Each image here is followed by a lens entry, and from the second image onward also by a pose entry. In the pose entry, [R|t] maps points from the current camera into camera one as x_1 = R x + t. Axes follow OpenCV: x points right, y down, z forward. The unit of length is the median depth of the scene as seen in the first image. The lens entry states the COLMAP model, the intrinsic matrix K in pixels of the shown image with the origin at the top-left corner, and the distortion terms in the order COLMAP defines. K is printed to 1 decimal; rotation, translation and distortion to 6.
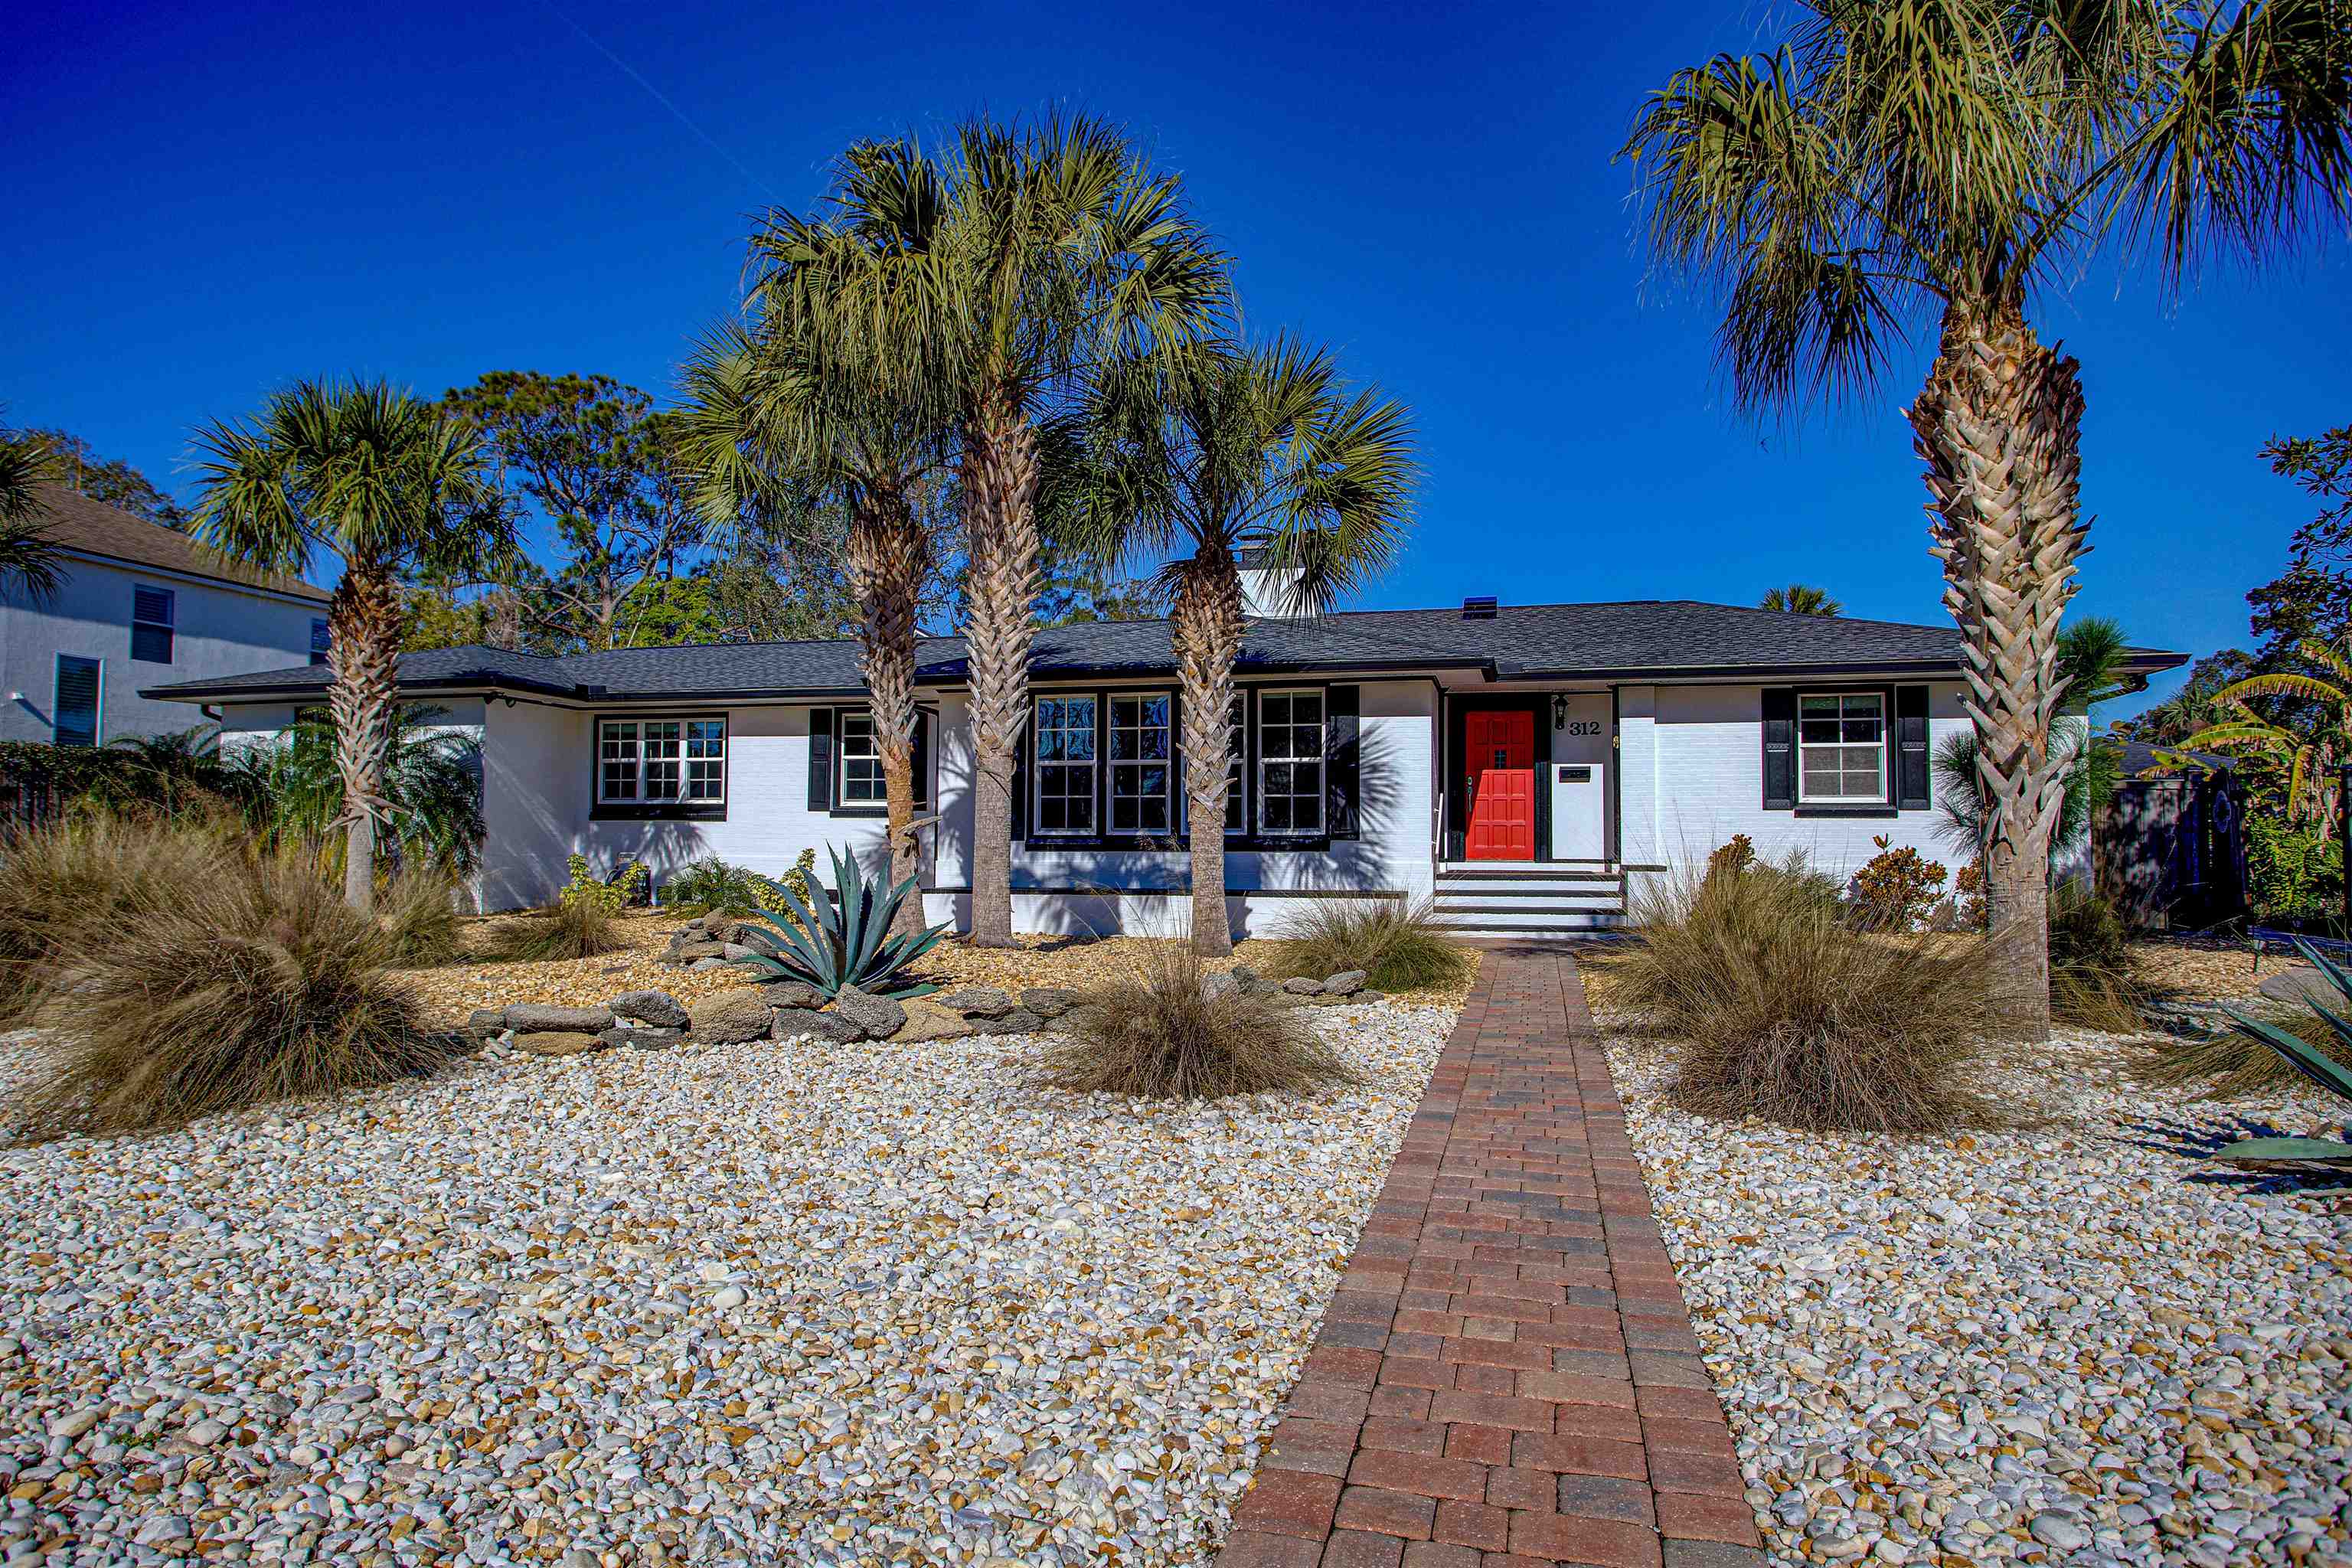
lens RADIAL K [[1535.5, 0, 1173.3], [0, 1535.5, 787.2], [0, 0, 1]] dist [0.006078, 0.000678]
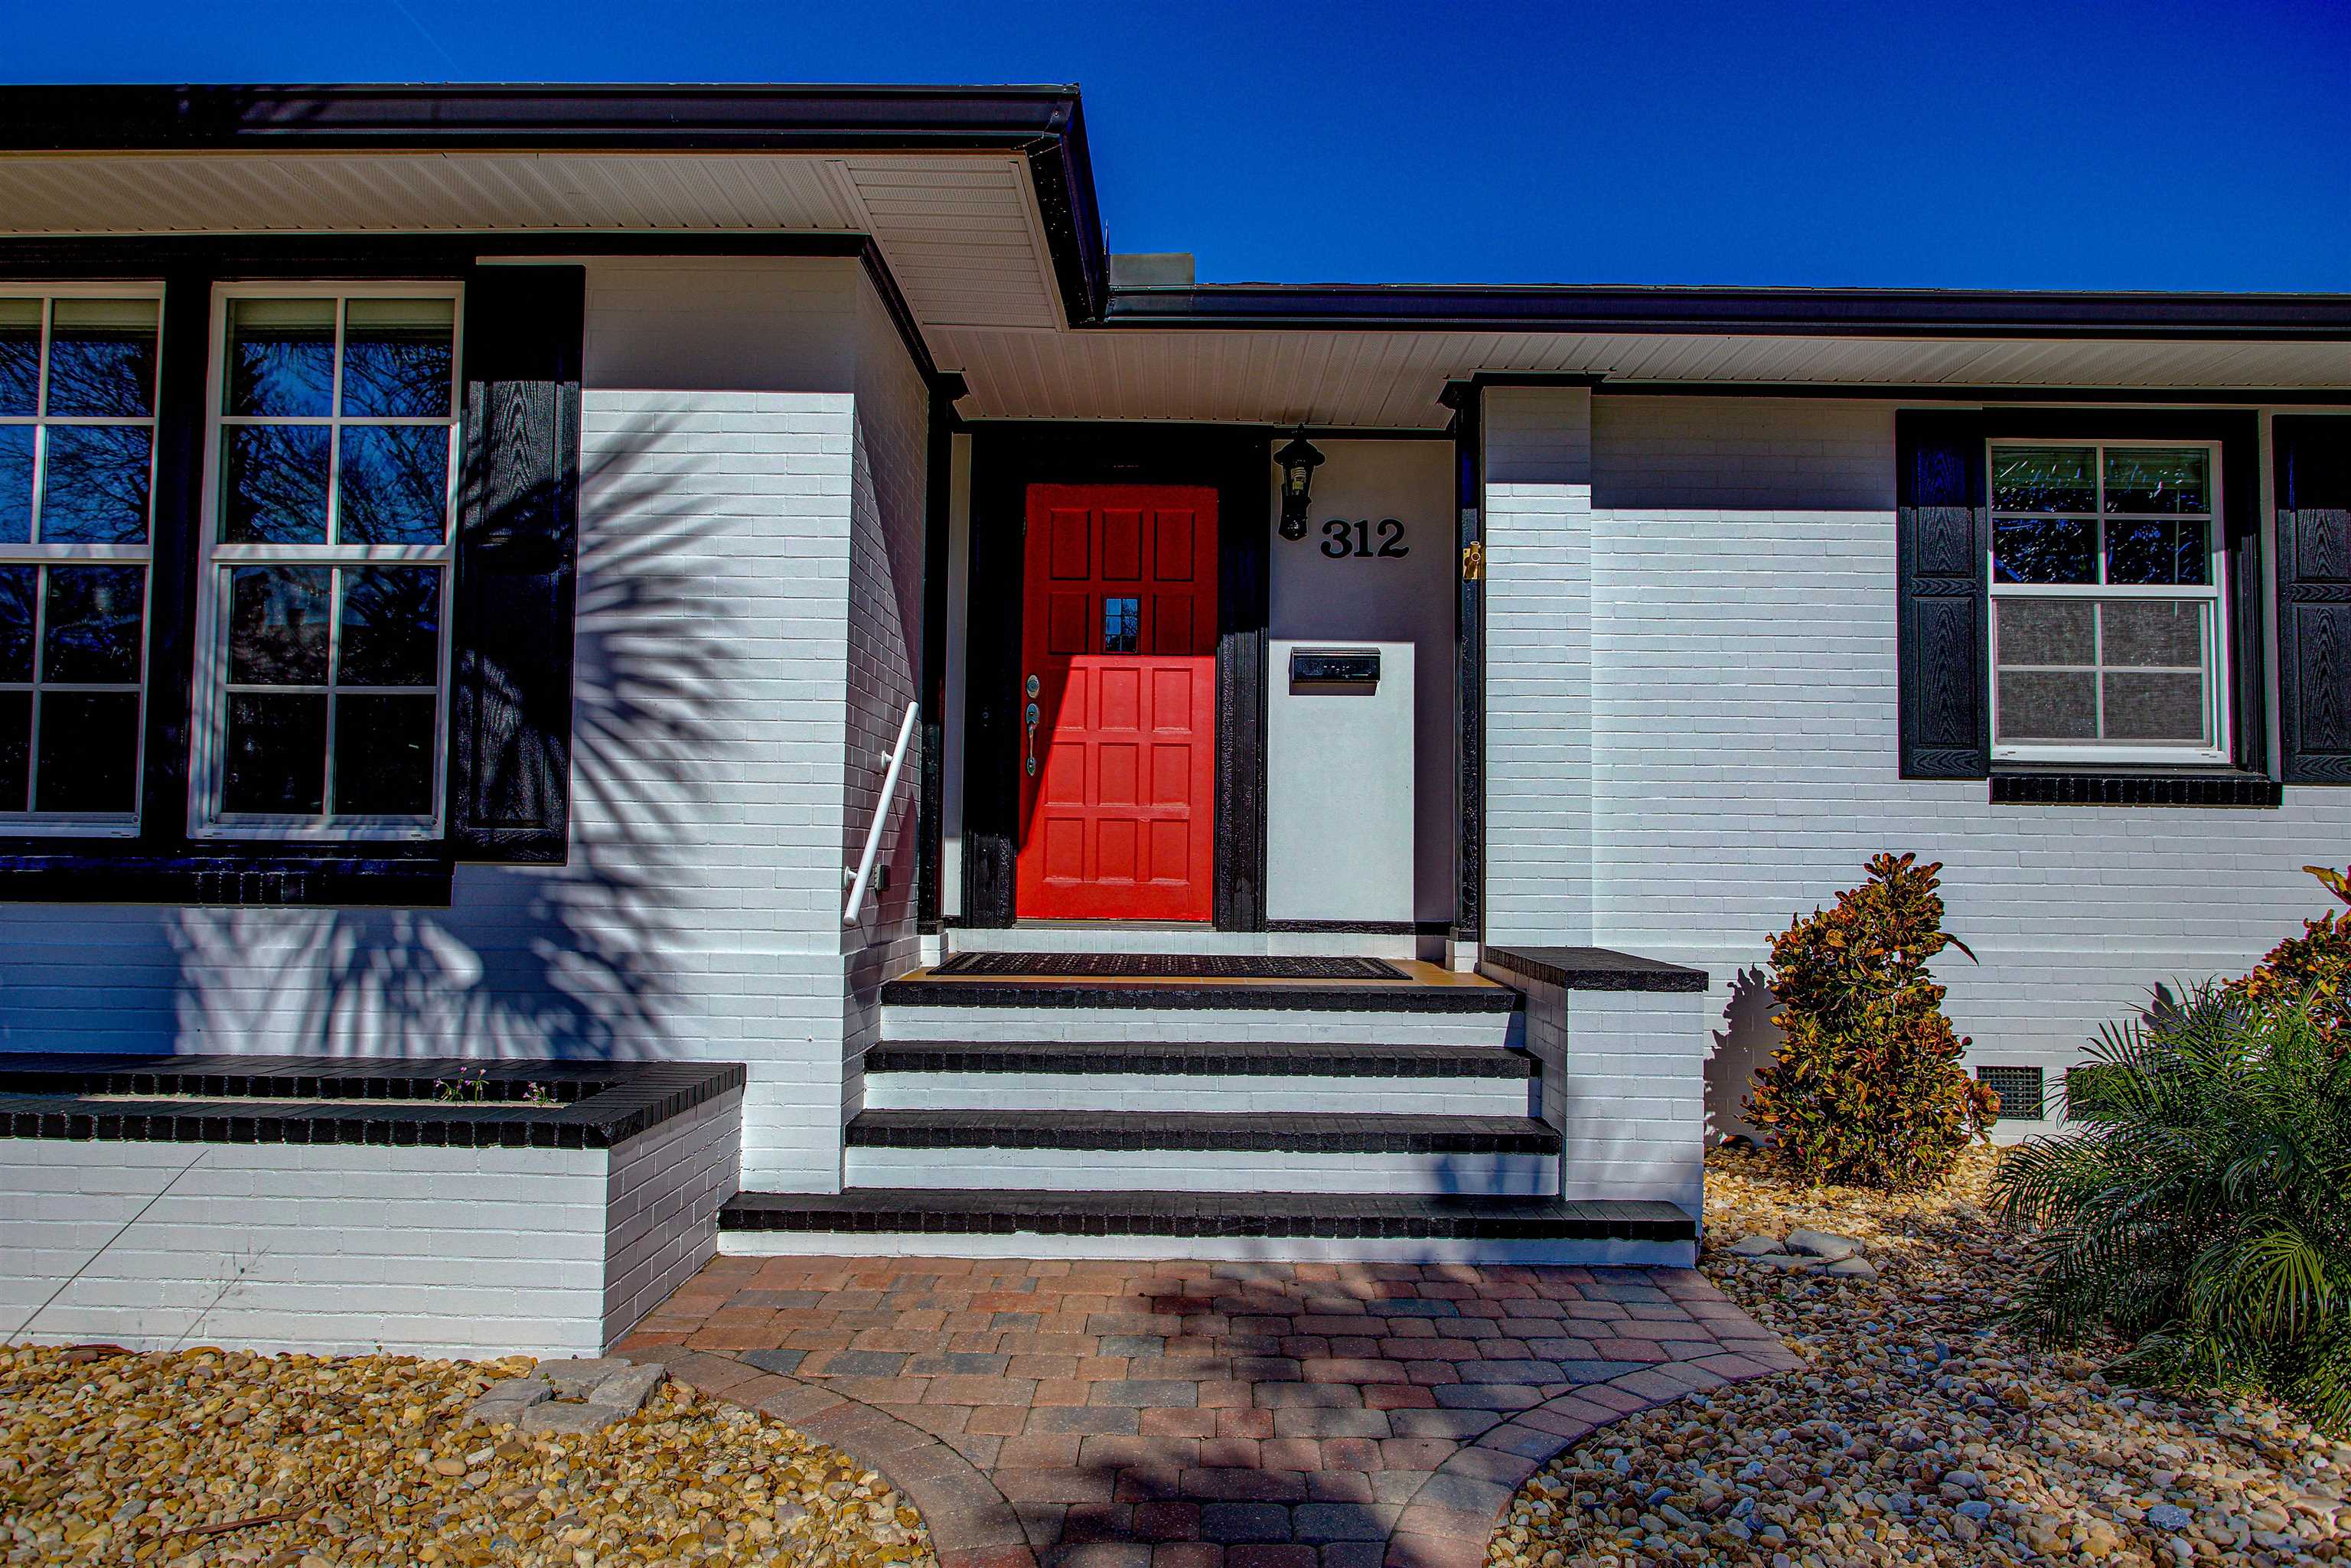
lens RADIAL K [[1639.5, 0, 1174.6], [0, 1639.5, 785.4], [0, 0, 1]] dist [-0.011616, -0.000724]
pose [[0.973860, 0.016684, 0.226537, 0.154341], [-0.016293, 0.999861, -0.003599, 0.019979], [-0.226566, -0.000186, 0.973996, 0.695820]]
